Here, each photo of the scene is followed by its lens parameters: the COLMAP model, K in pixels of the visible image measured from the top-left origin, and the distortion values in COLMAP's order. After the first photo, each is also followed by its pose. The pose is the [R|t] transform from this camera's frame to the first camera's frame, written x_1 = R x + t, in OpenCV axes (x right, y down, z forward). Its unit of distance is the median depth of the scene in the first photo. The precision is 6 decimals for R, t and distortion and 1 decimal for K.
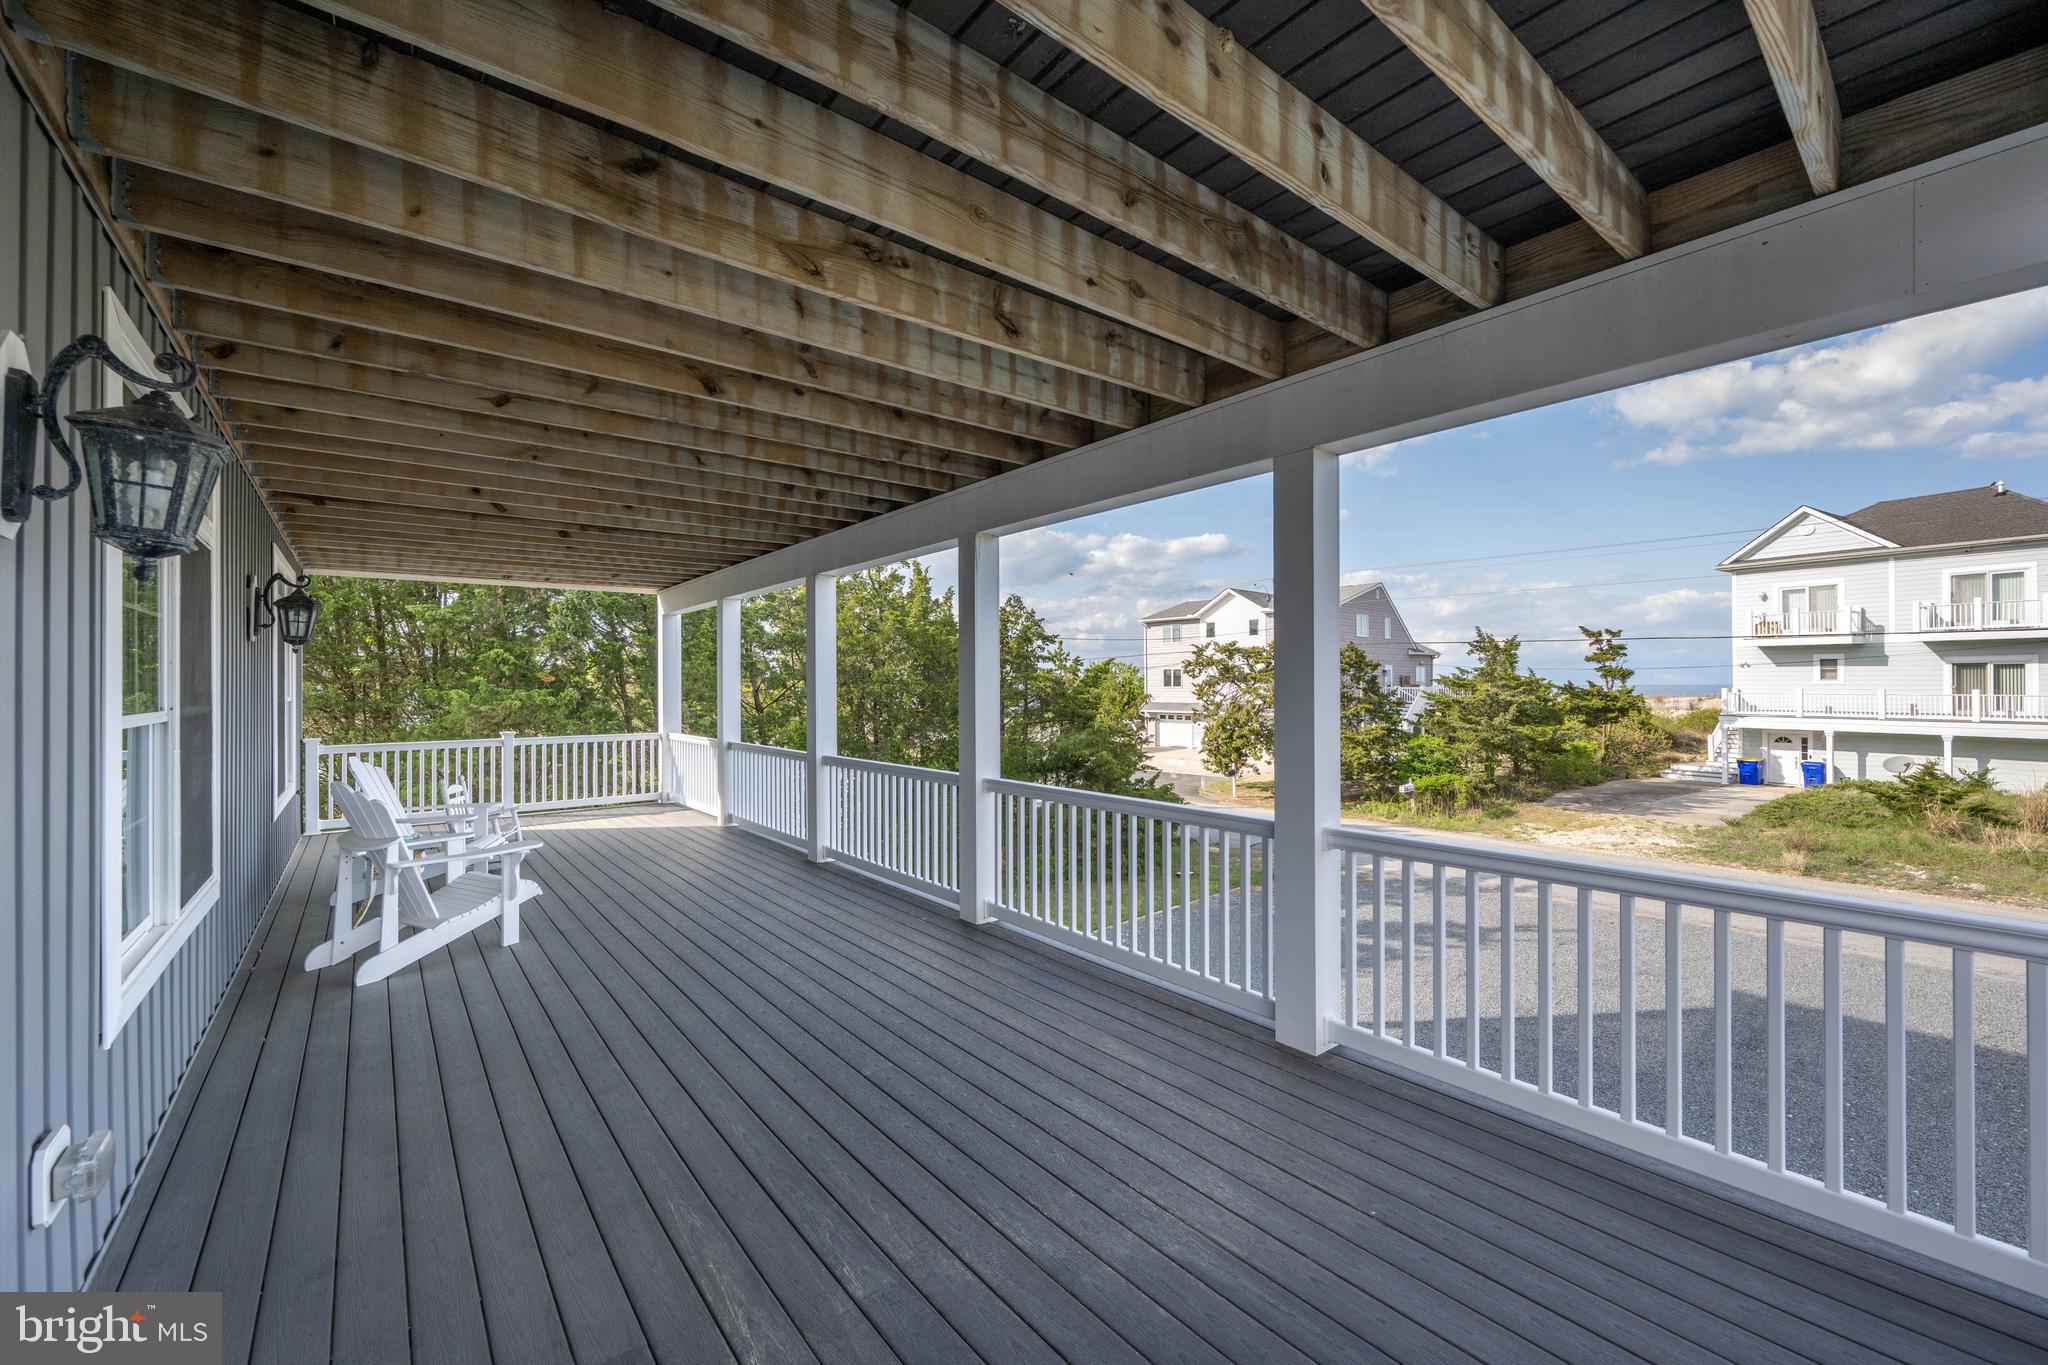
lens RADIAL K [[807.2, 0, 1015.4], [0, 807.2, 671.8], [0, 0, 1]] dist [-0.000680, -0.000121]
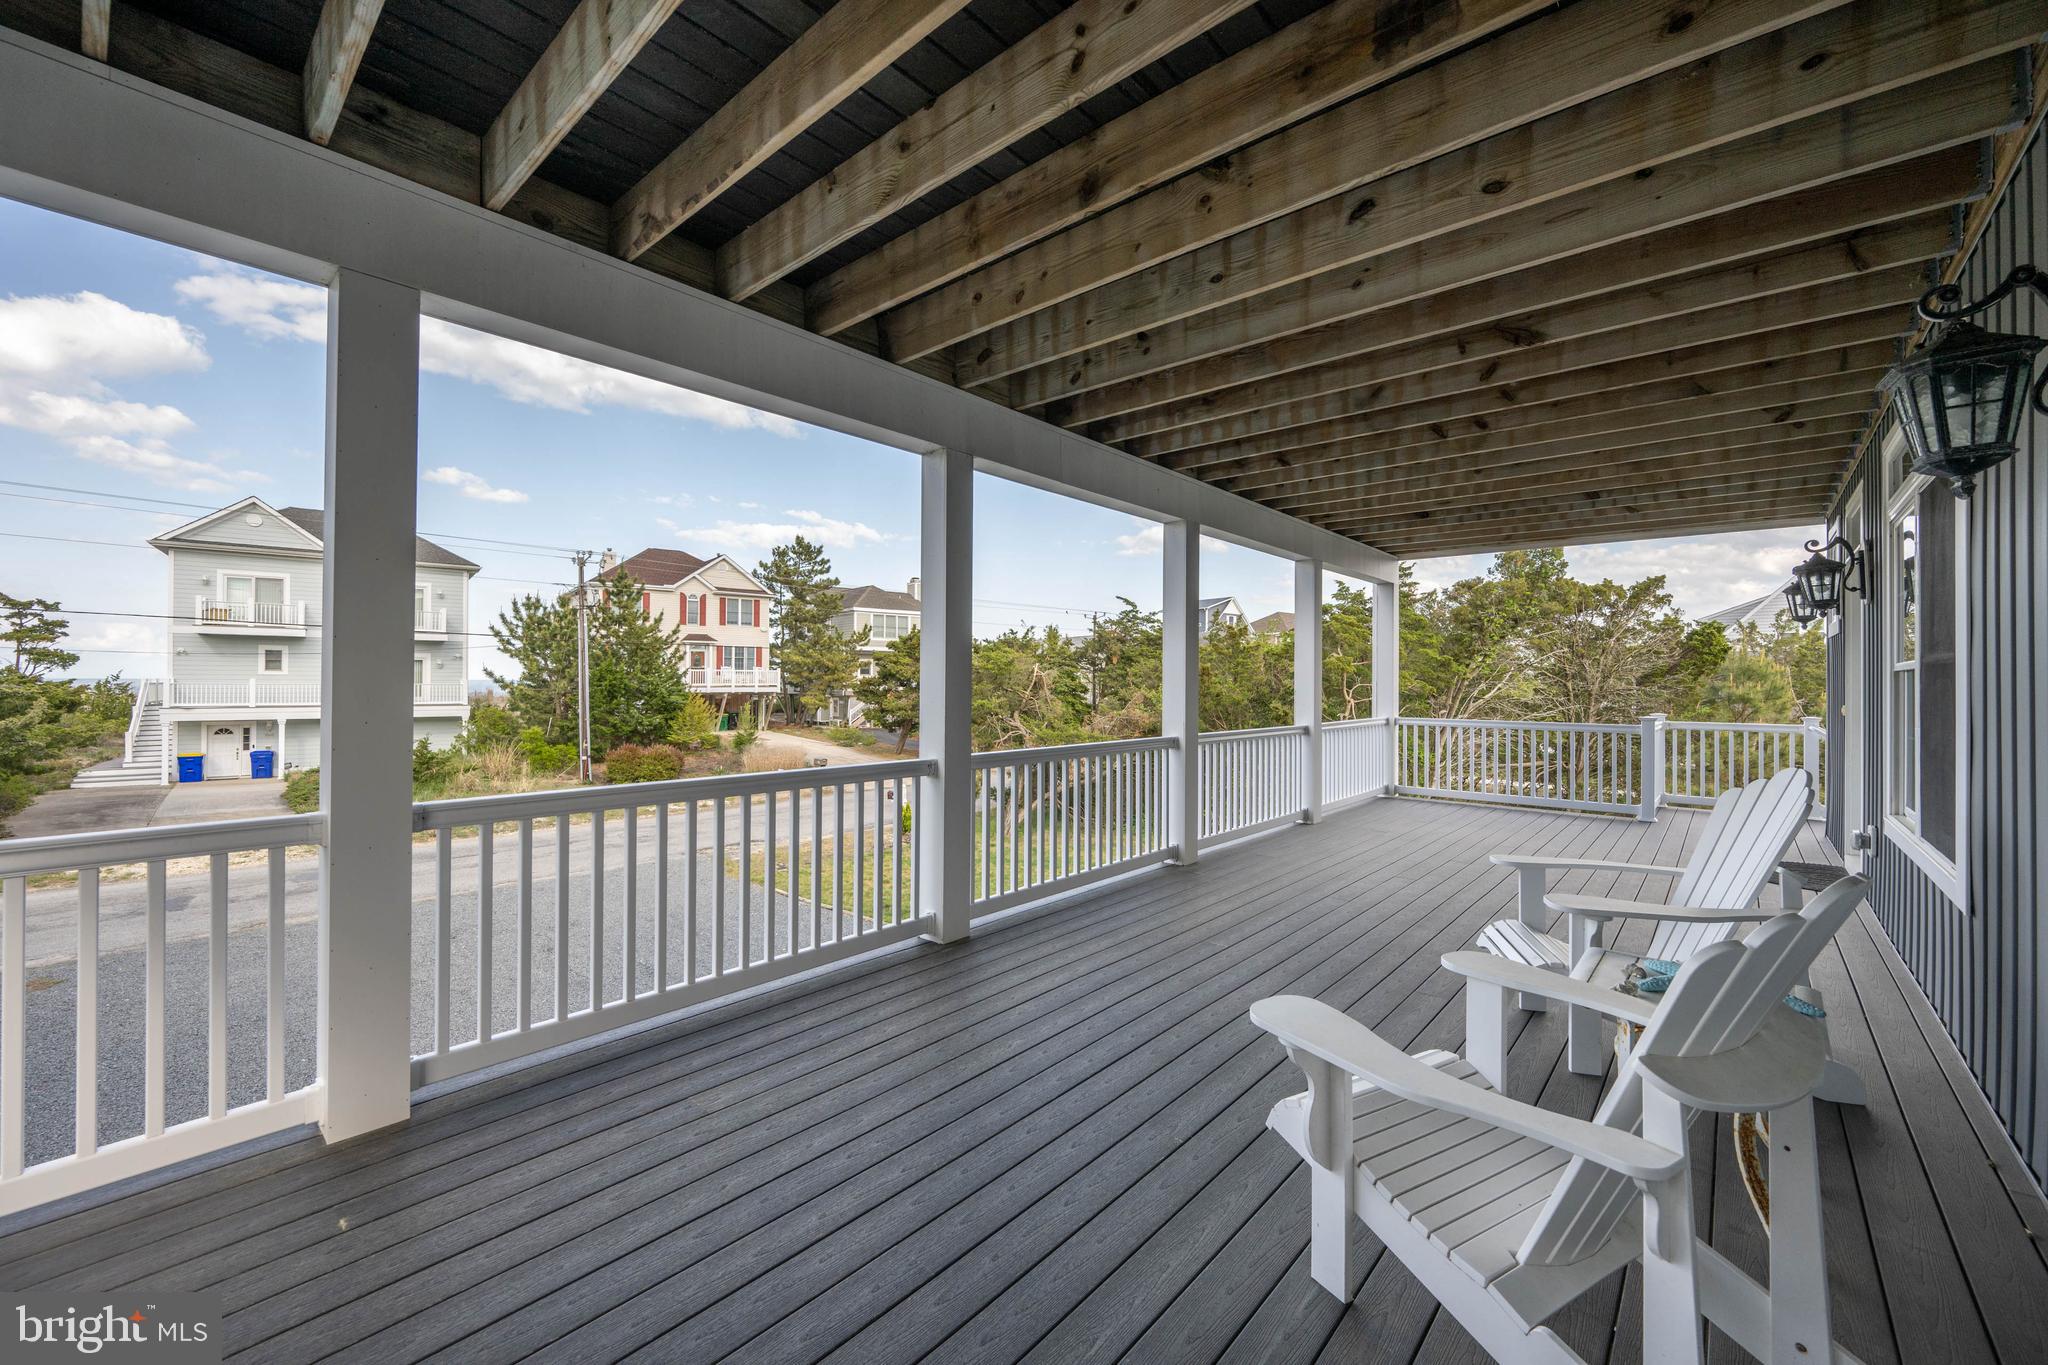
lens RADIAL K [[807.2, 0, 1015.4], [0, 807.2, 671.8], [0, 0, 1]] dist [-0.000680, -0.000121]
pose [[-0.162126, 0.015303, 0.986651, -0.170884], [-0.021860, 0.999579, -0.019096, 0.010273], [-0.986528, -0.024664, -0.161724, 0.214150]]
